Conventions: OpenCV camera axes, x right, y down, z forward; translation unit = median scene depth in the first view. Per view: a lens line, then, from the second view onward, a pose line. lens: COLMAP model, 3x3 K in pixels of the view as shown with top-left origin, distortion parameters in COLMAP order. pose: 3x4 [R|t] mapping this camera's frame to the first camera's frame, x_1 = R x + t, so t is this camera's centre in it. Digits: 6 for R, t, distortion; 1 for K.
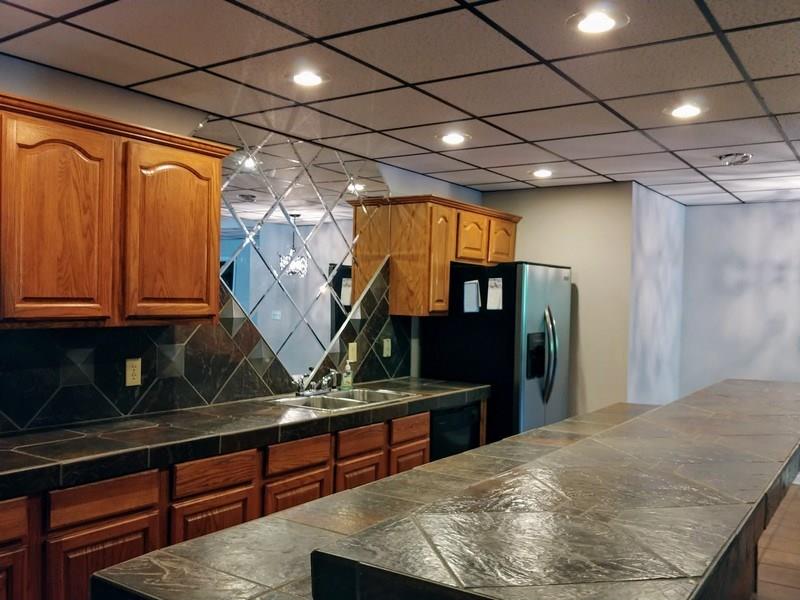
lens RADIAL K [[728.6, 0, 399.8], [0, 728.6, 299.0], [0, 0, 1]] dist [0.008582, 0.000000]
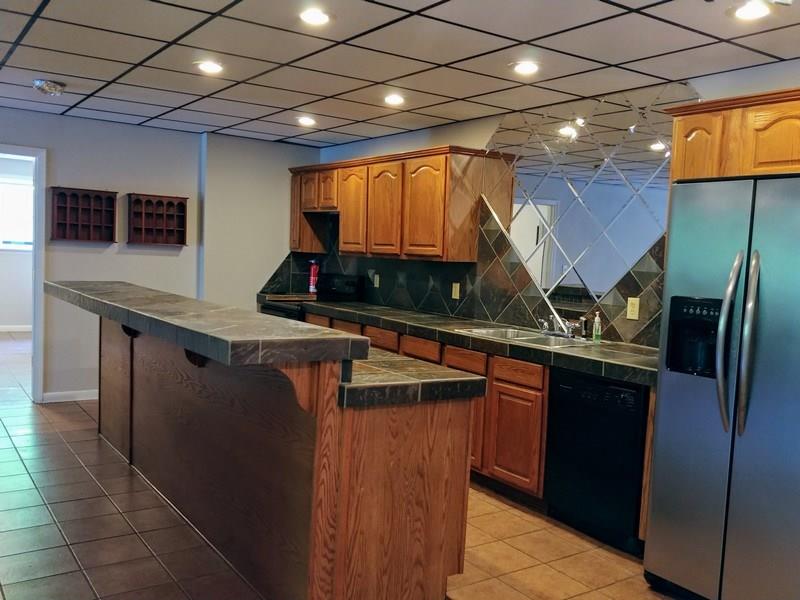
lens RADIAL K [[728.6, 0, 399.5], [0, 728.6, 303.3], [0, 0, 1]] dist [0.008582, 0.000000]
pose [[-0.372990, 0.033648, -0.927225, 1.234599], [-0.046262, 0.997425, 0.054806, 0.042881], [0.926681, 0.063337, -0.370472, 1.495228]]
